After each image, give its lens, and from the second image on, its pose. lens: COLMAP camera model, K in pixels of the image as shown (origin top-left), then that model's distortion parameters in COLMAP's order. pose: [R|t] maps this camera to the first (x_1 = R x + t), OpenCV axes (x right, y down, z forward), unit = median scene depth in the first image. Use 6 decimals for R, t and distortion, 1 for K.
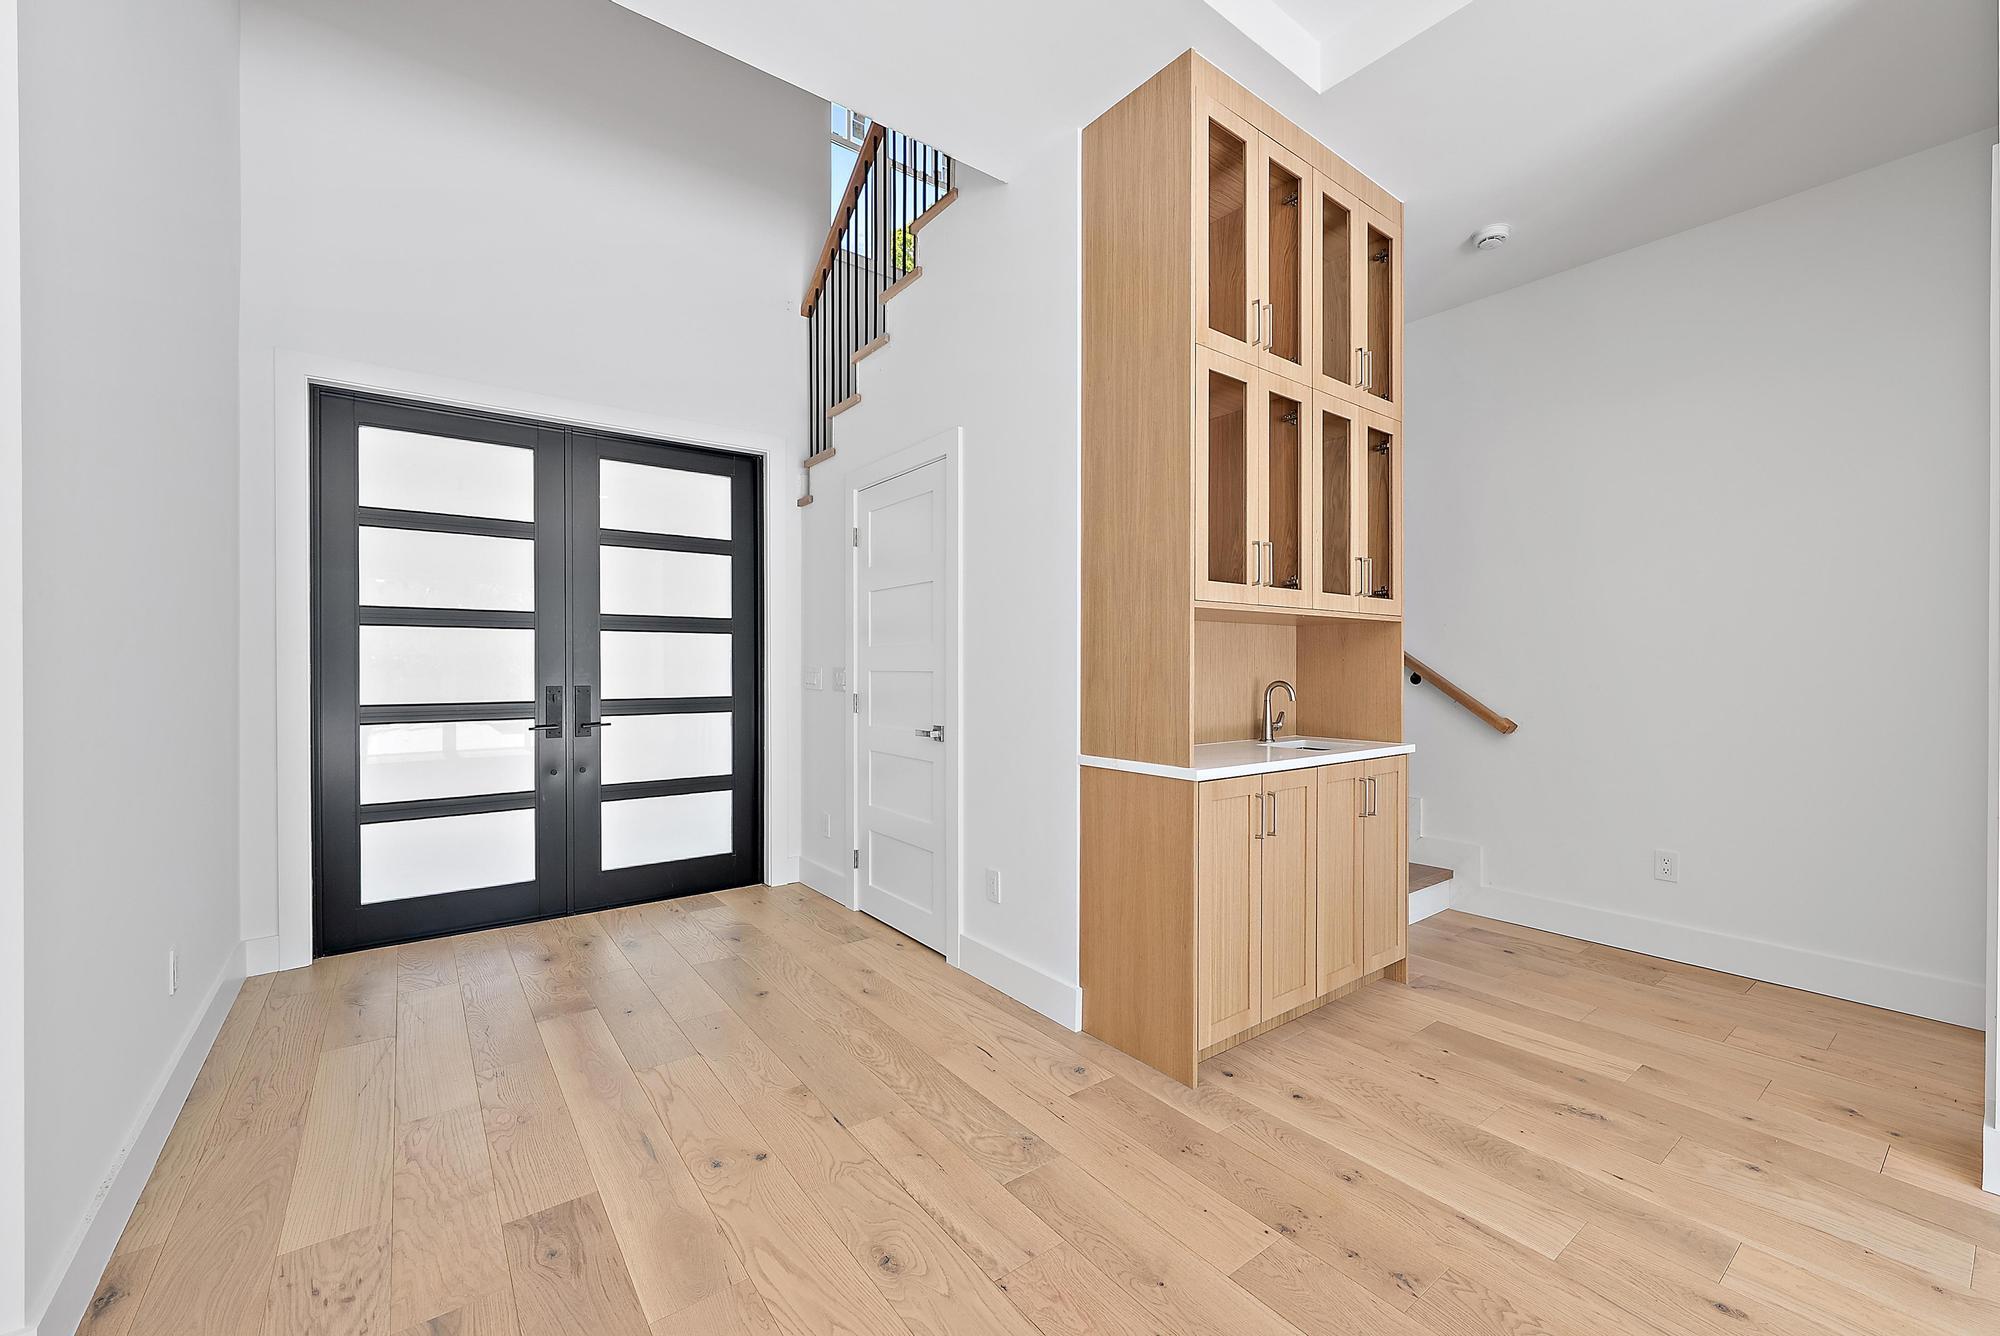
lens RADIAL K [[789.3, 0, 1000.0], [0, 789.3, 668.0], [0, 0, 1]] dist [0.000096, -0.000005]
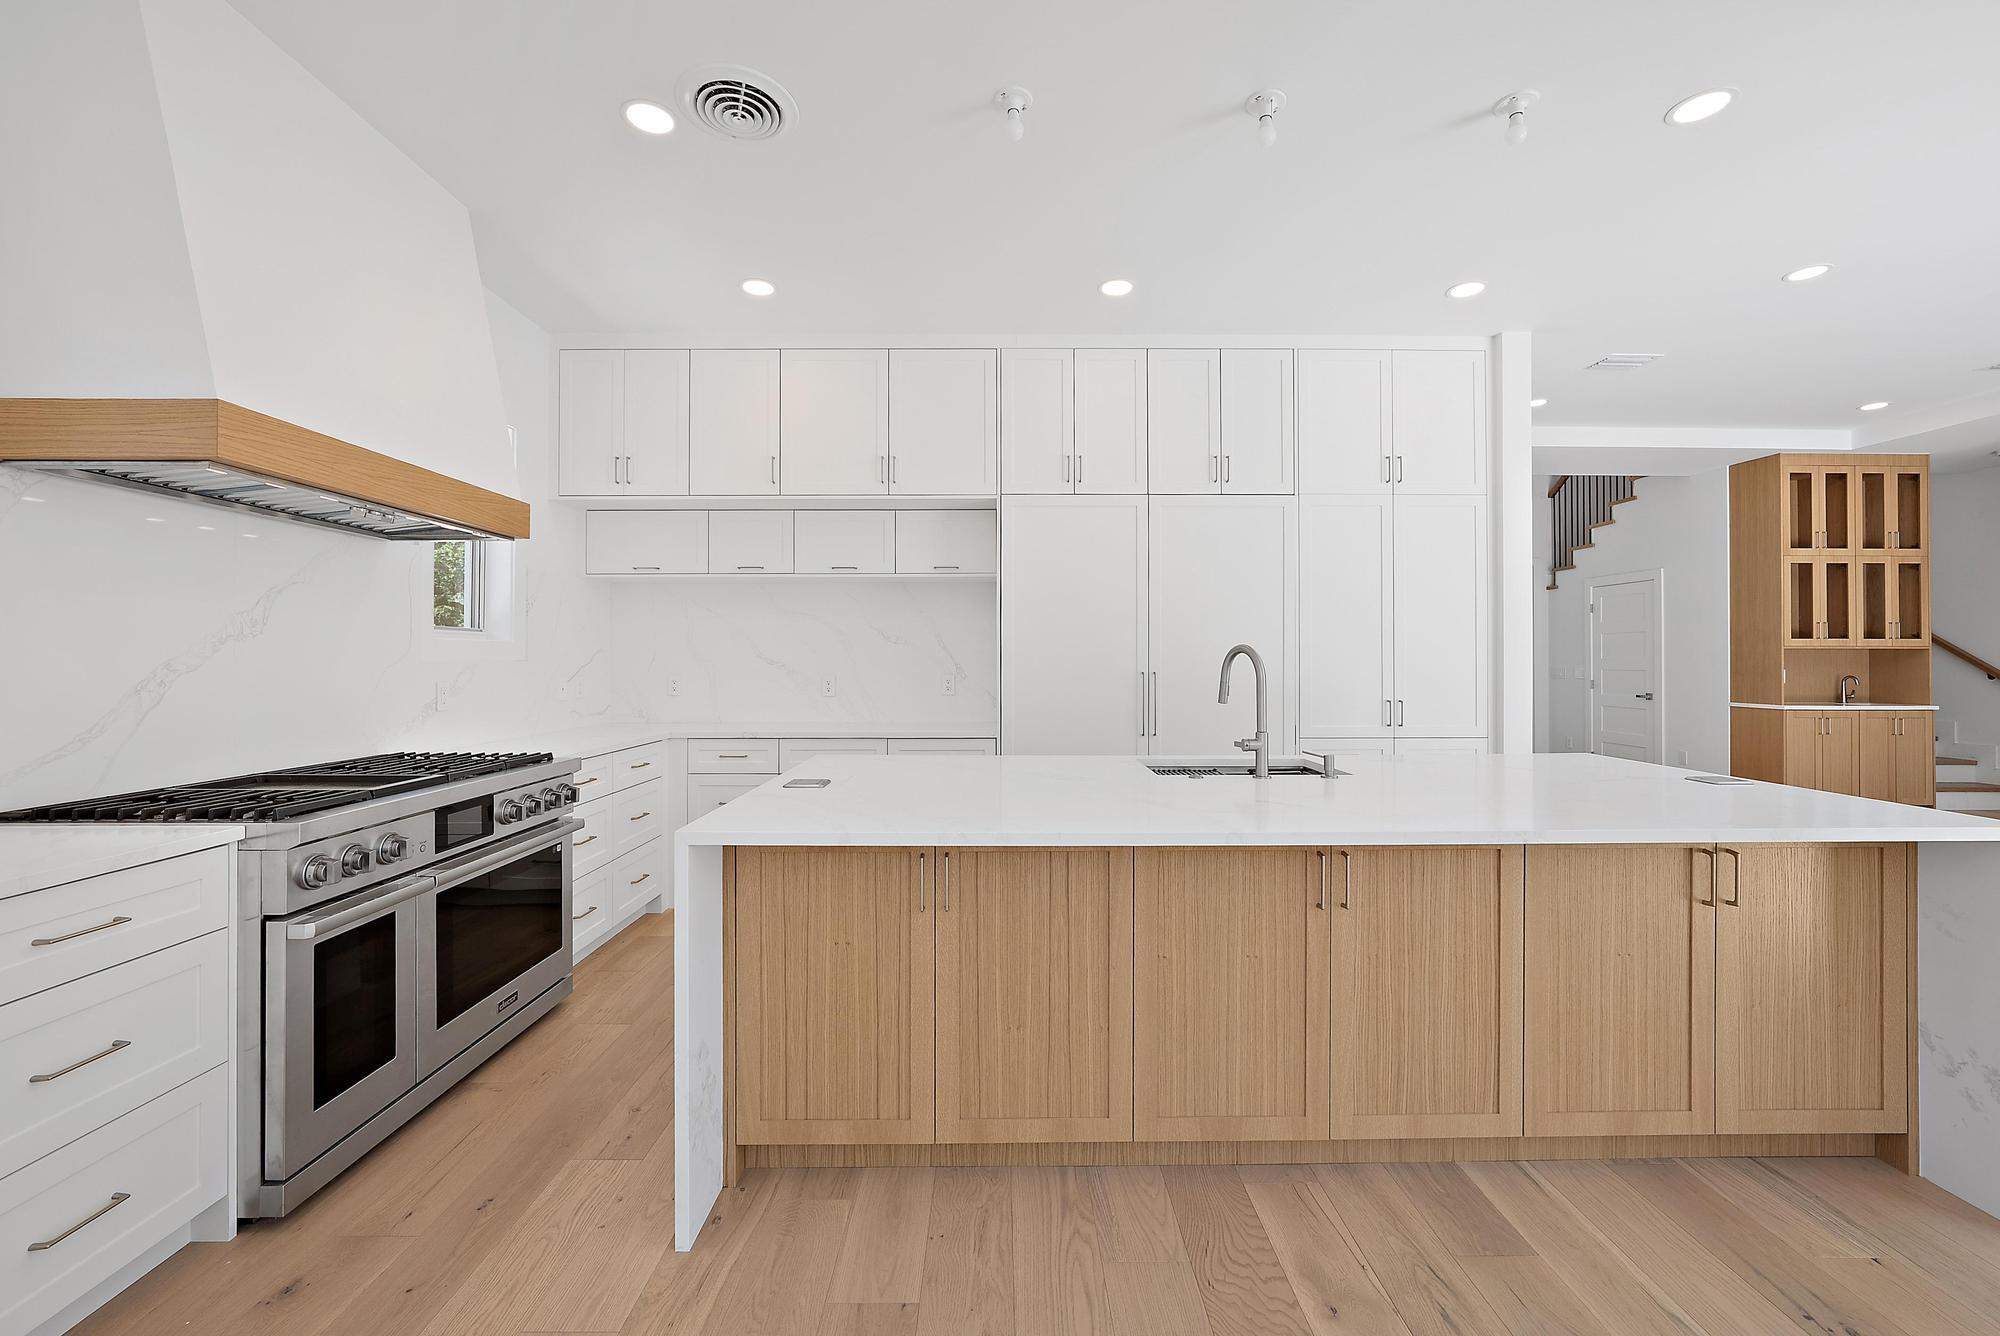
lens RADIAL K [[798.2, 0, 1000.2], [0, 798.2, 653.4], [0, 0, 1]] dist [-0.000266, -0.000040]
pose [[0.800481, -0.006075, -0.599327, -0.221437], [-0.000291, 0.999945, -0.010524, -0.021958], [0.599358, 0.008599, 0.800435, -2.289758]]
